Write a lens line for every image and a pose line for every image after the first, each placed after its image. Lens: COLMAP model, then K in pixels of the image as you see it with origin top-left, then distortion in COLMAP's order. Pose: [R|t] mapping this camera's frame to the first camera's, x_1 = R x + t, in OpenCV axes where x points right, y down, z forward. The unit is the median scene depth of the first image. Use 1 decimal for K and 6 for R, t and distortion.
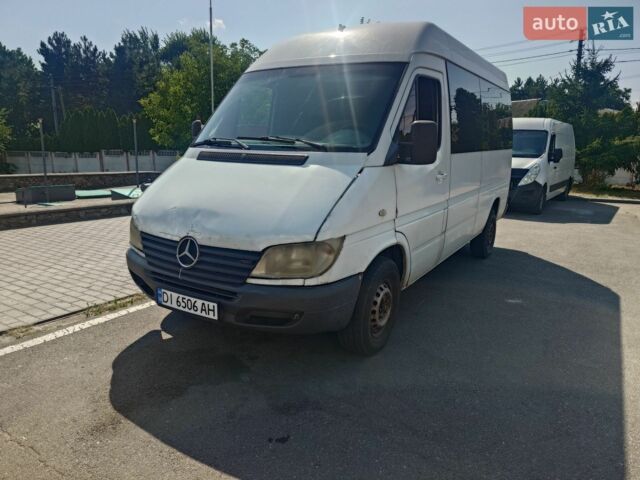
lens RADIAL K [[449.0, 0, 323.4], [0, 449.0, 237.4], [0, 0, 1]] dist [-0.000611, -0.000230]
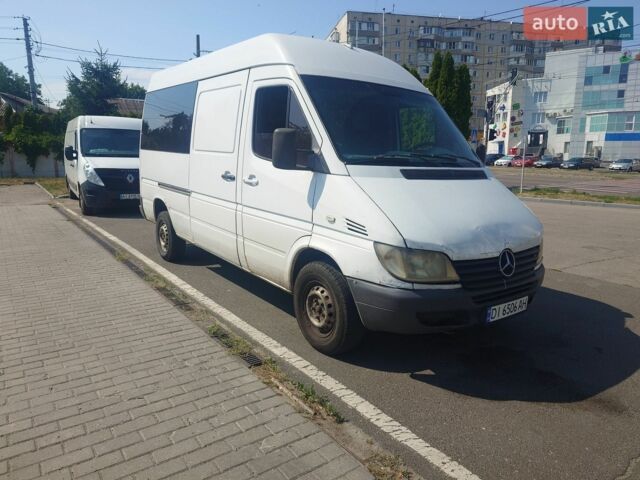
lens RADIAL K [[449.0, 0, 322.0], [0, 449.0, 243.3], [0, 0, 1]] dist [-0.000611, -0.000230]
pose [[0.378539, -0.193486, 0.905136, -1.425848], [0.168538, 0.975967, 0.138142, -0.237189], [-0.910112, 0.100258, 0.402051, 0.940044]]
